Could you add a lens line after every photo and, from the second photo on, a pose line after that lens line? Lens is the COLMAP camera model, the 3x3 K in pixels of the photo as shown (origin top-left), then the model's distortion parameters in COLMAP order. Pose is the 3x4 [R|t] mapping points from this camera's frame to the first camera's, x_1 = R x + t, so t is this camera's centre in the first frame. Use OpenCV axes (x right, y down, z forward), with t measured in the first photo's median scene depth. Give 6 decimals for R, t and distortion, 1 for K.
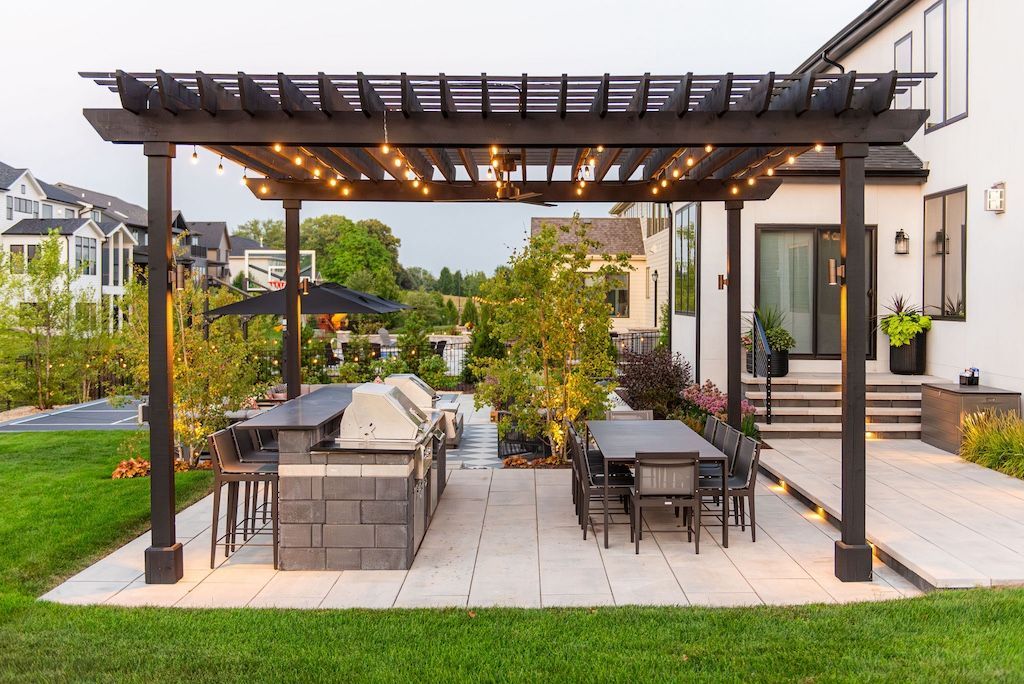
lens RADIAL K [[1278.0, 0, 515.1], [0, 1278.0, 301.5], [0, 0, 1]] dist [0.000415, 0.007764]
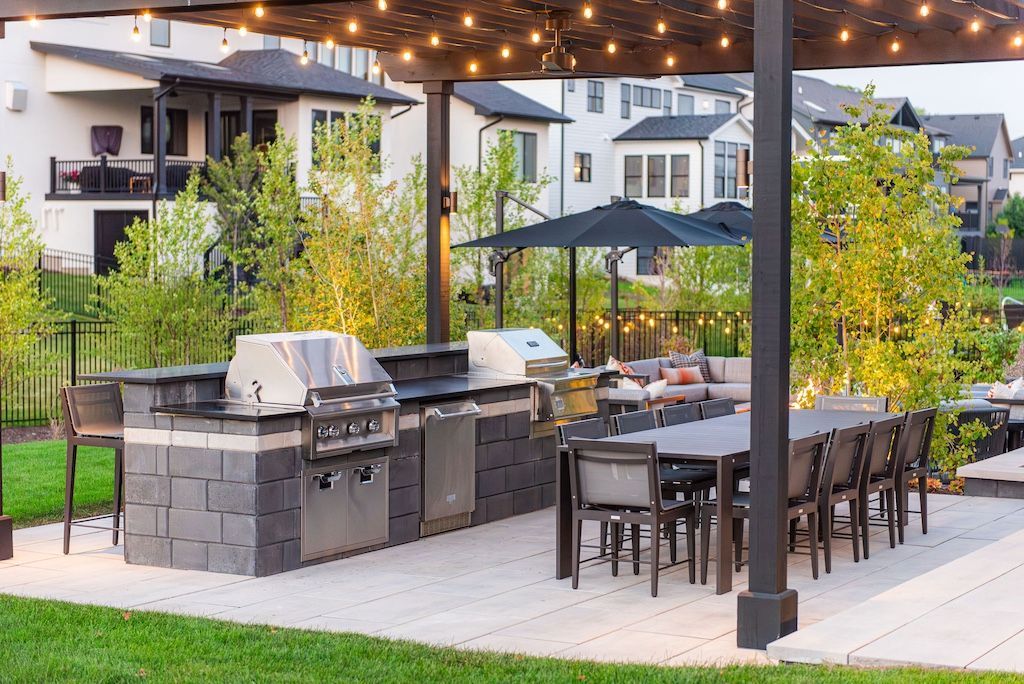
lens RADIAL K [[1999.1, 0, 512.0], [0, 1999.1, 342.0], [0, 0, 1]] dist [-0.046070, -0.335203]
pose [[0.869139, 0.029389, -0.493694, 0.273909], [-0.004197, 0.998635, 0.052059, 0.005210], [0.494550, -0.043175, 0.868076, 0.029681]]
